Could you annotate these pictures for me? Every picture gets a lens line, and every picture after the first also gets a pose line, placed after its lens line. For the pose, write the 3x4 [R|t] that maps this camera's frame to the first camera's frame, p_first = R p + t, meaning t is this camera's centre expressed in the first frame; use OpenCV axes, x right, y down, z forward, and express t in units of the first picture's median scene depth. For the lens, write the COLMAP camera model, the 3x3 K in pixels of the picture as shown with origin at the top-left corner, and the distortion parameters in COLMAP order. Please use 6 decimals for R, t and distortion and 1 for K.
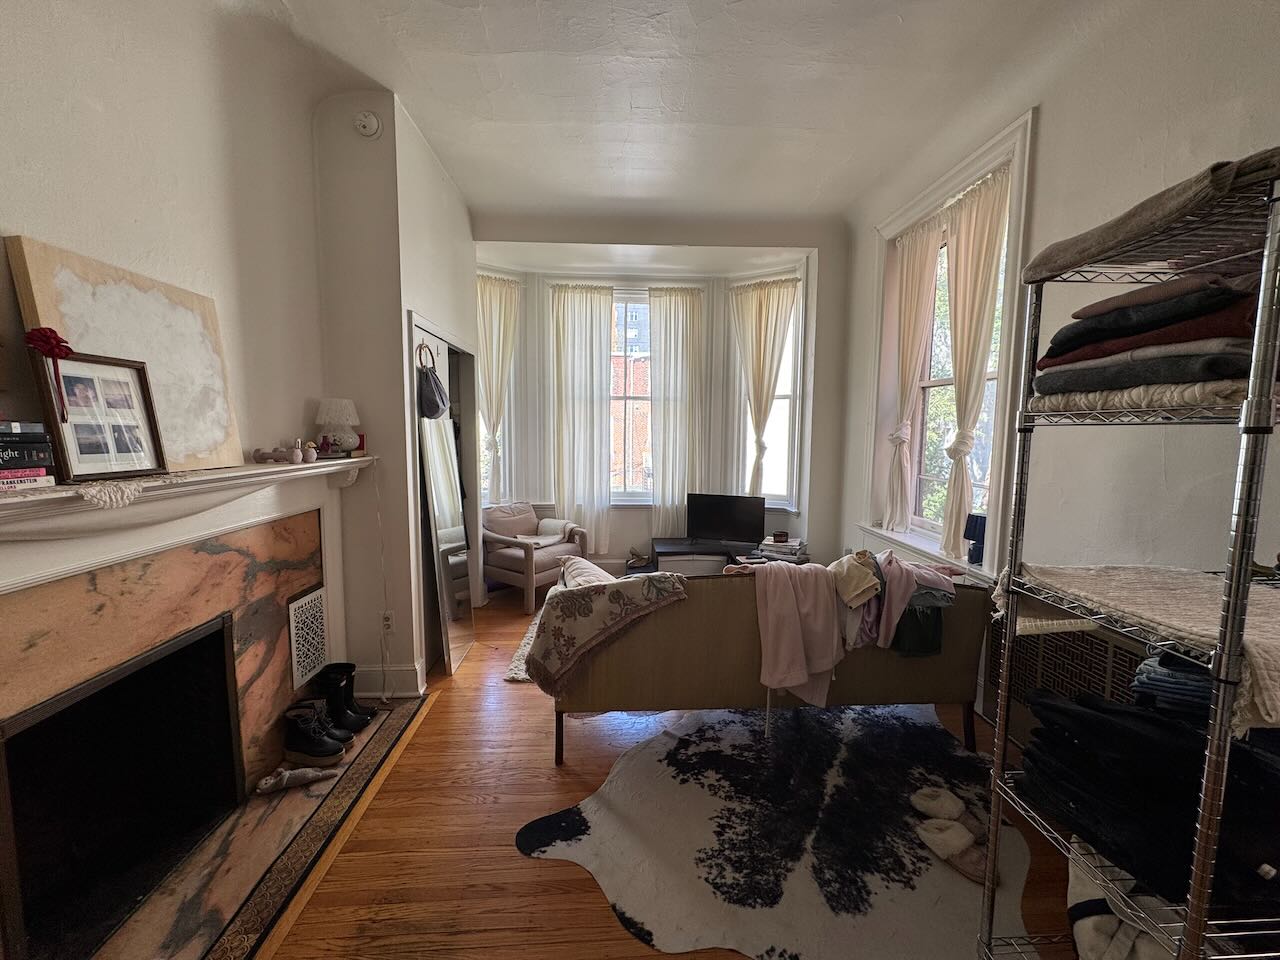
lens RADIAL K [[510.3, 0, 641.4], [0, 510.3, 477.7], [0, 0, 1]] dist [-0.000668, 0.000241]
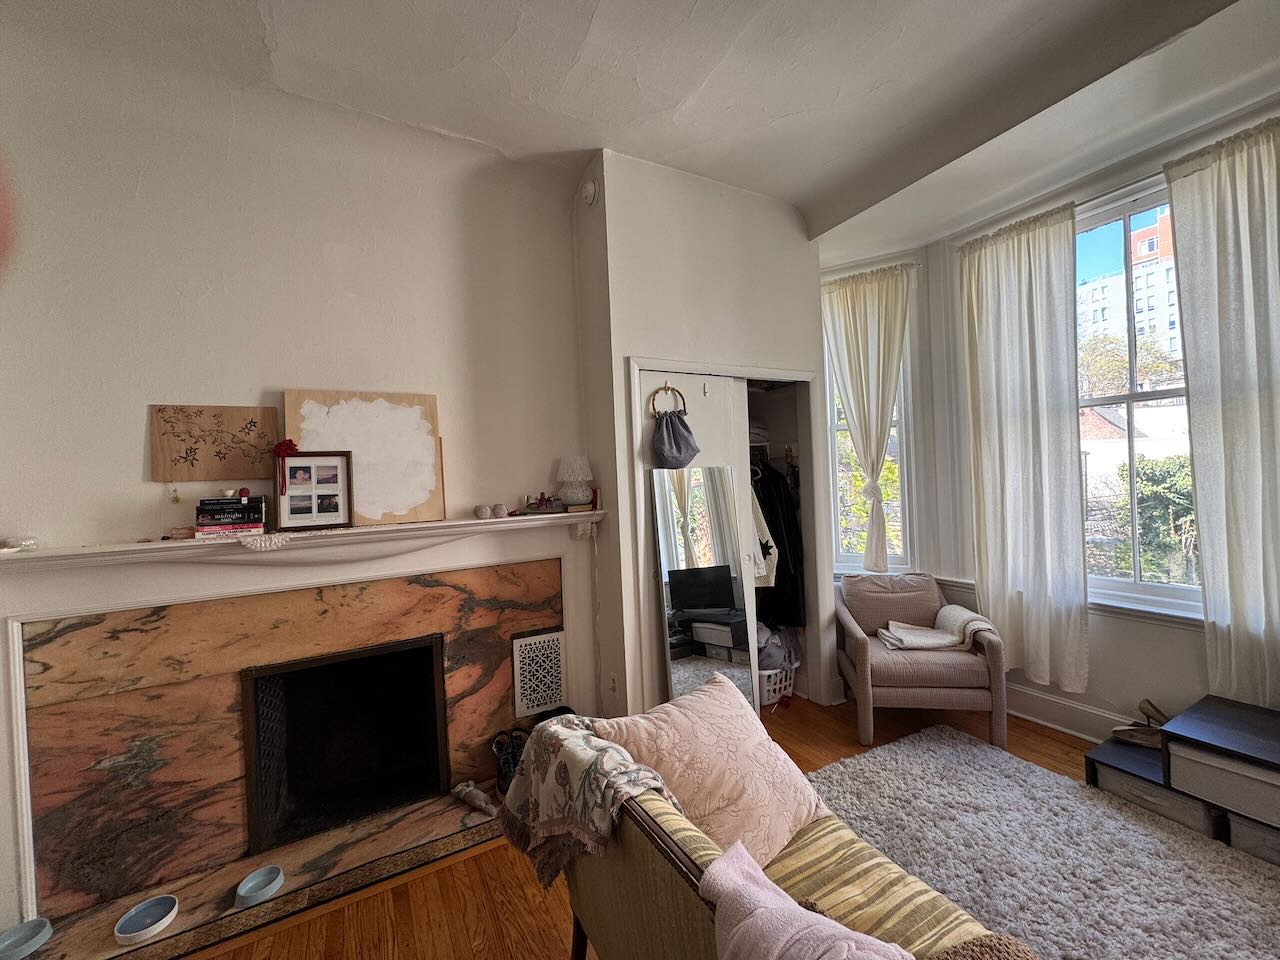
lens RADIAL K [[510.3, 0, 641.4], [0, 510.3, 477.7], [0, 0, 1]] dist [-0.000668, 0.000241]
pose [[0.427195, -0.025180, -0.903809, 0.485768], [-0.037935, 0.998233, -0.045741, -0.075314], [0.903364, 0.053826, 0.425484, 0.757157]]
